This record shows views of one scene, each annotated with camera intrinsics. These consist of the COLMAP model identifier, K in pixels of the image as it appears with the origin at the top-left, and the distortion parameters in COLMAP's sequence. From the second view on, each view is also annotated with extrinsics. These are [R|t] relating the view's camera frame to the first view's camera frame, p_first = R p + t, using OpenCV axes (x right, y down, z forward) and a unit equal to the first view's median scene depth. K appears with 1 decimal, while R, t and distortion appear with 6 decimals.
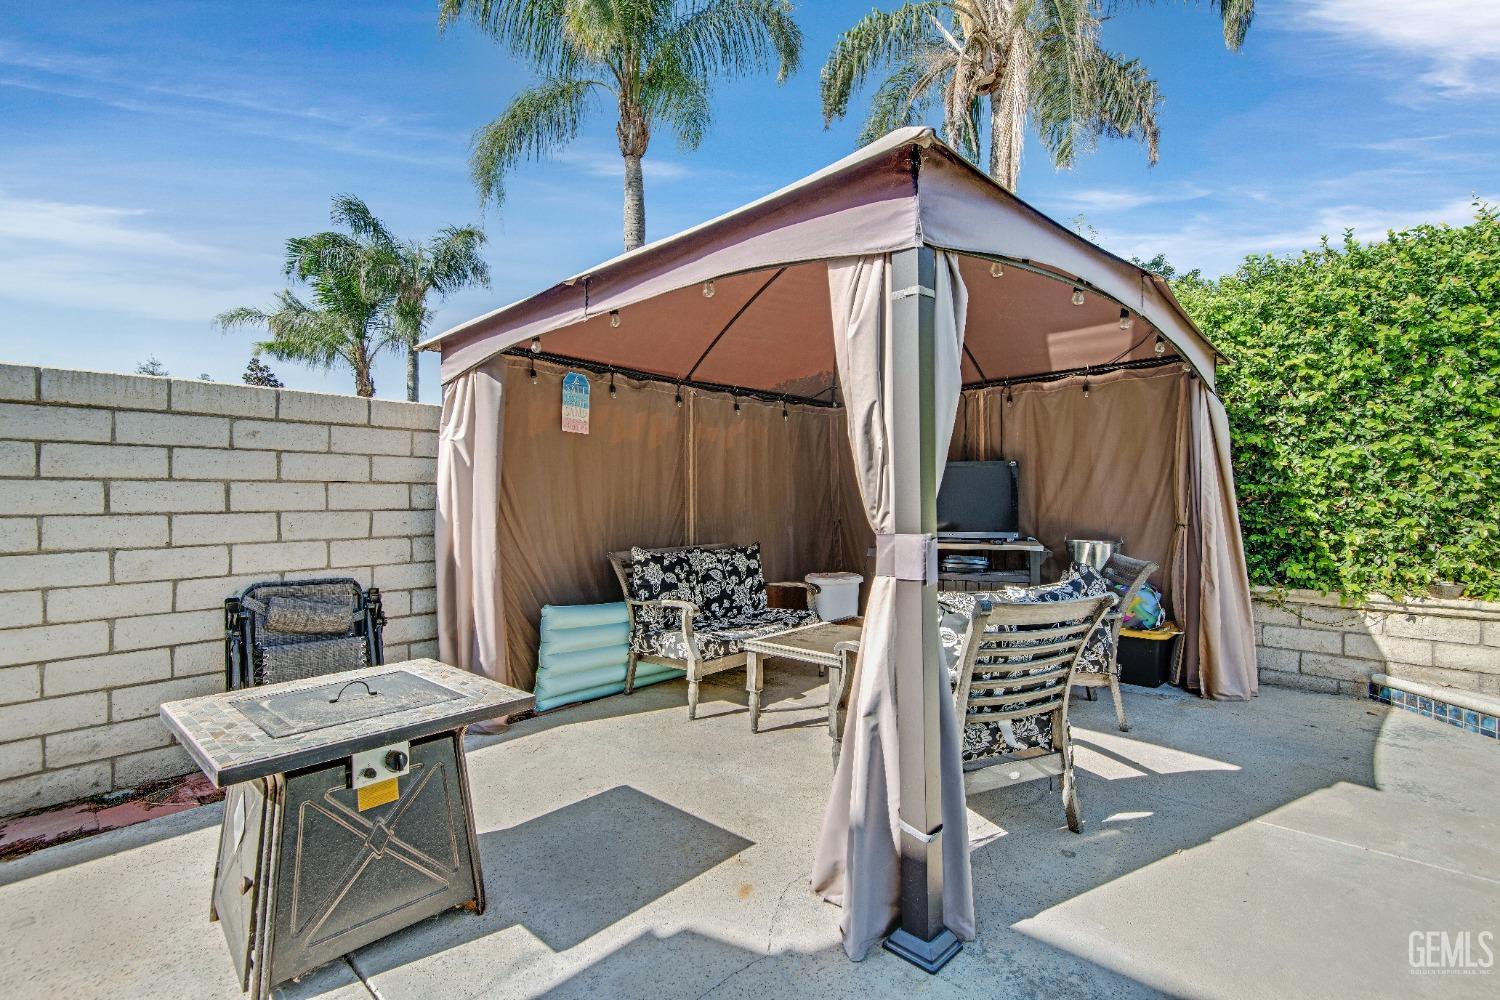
lens RADIAL K [[673.8, 0, 754.9], [0, 673.8, 499.6], [0, 0, 1]] dist [0.037572, -0.023502]
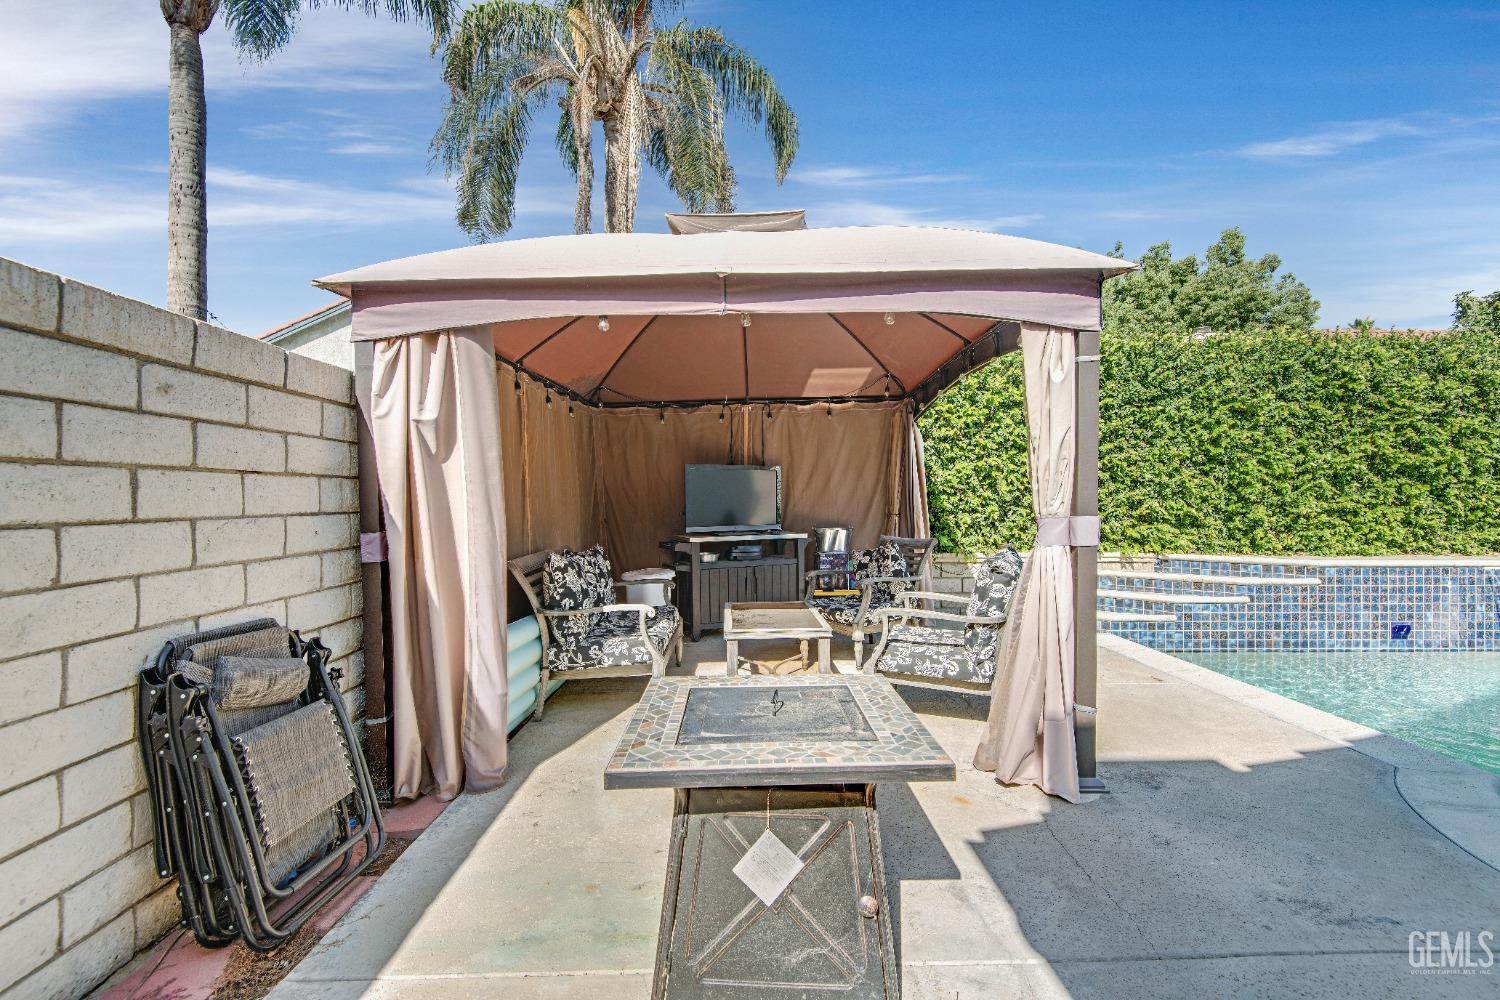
lens RADIAL K [[673.8, 0, 754.9], [0, 673.8, 499.6], [0, 0, 1]] dist [0.037572, -0.023502]
pose [[0.730229, -0.006574, 0.683171, -0.596260], [0.009410, 0.999956, -0.000437, 0.004265], [-0.683137, 0.006748, 0.730259, 0.167899]]
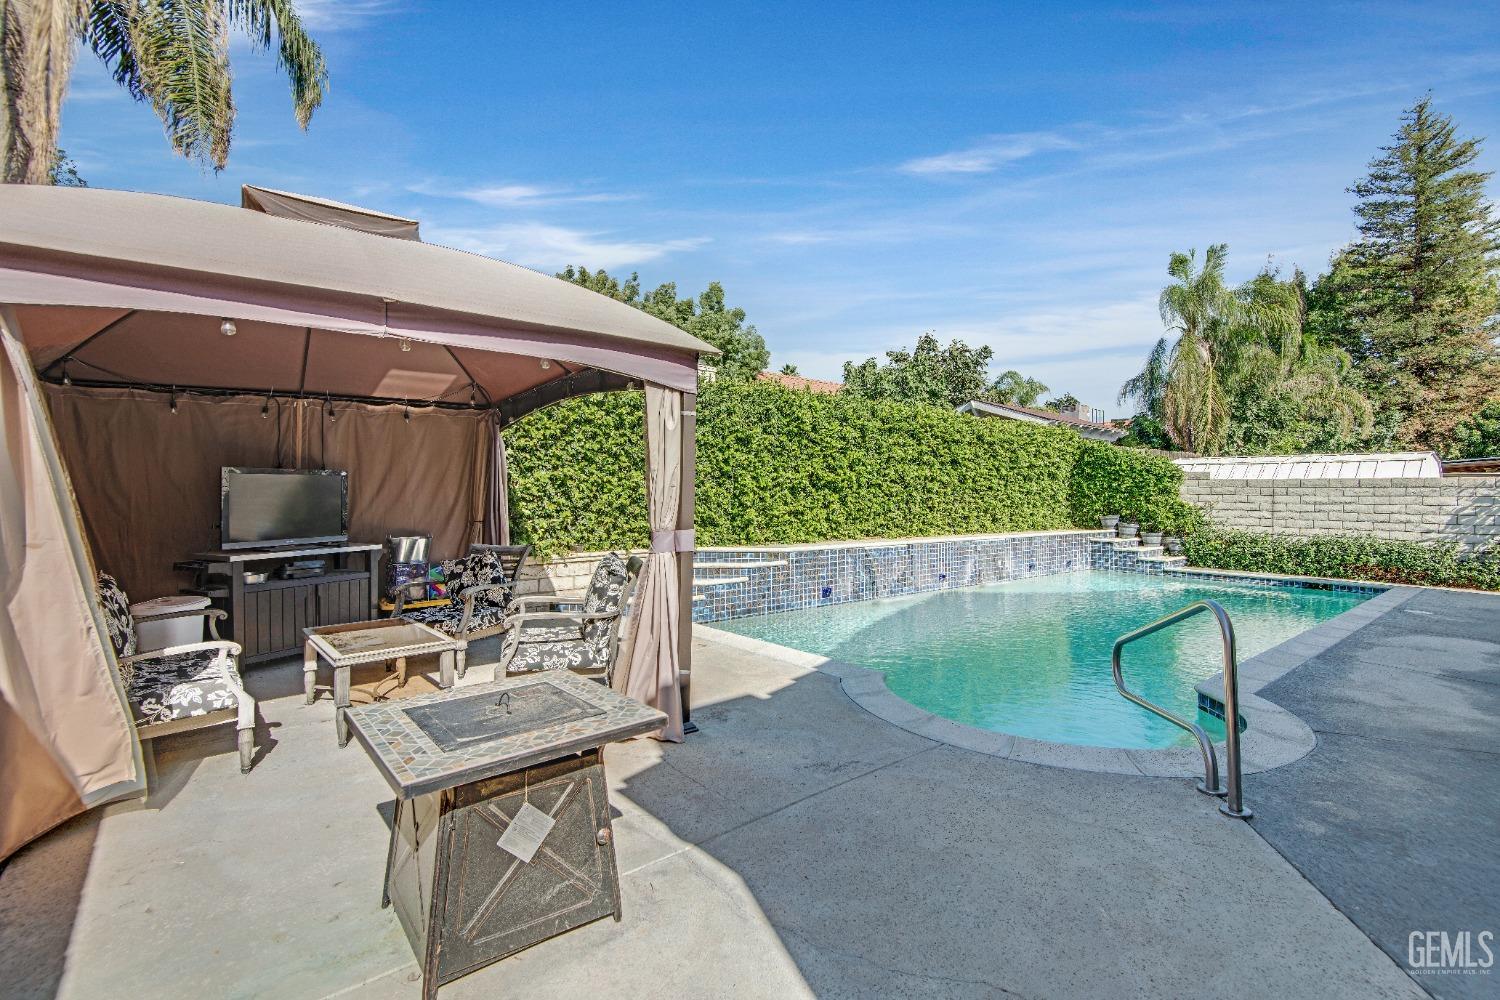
lens RADIAL K [[673.8, 0, 754.9], [0, 673.8, 499.6], [0, 0, 1]] dist [0.037572, -0.023502]
pose [[0.139097, -0.011166, 0.990216, -0.775887], [0.002157, 0.999937, 0.010973, -0.026010], [-0.990276, 0.000610, 0.139112, 0.219205]]
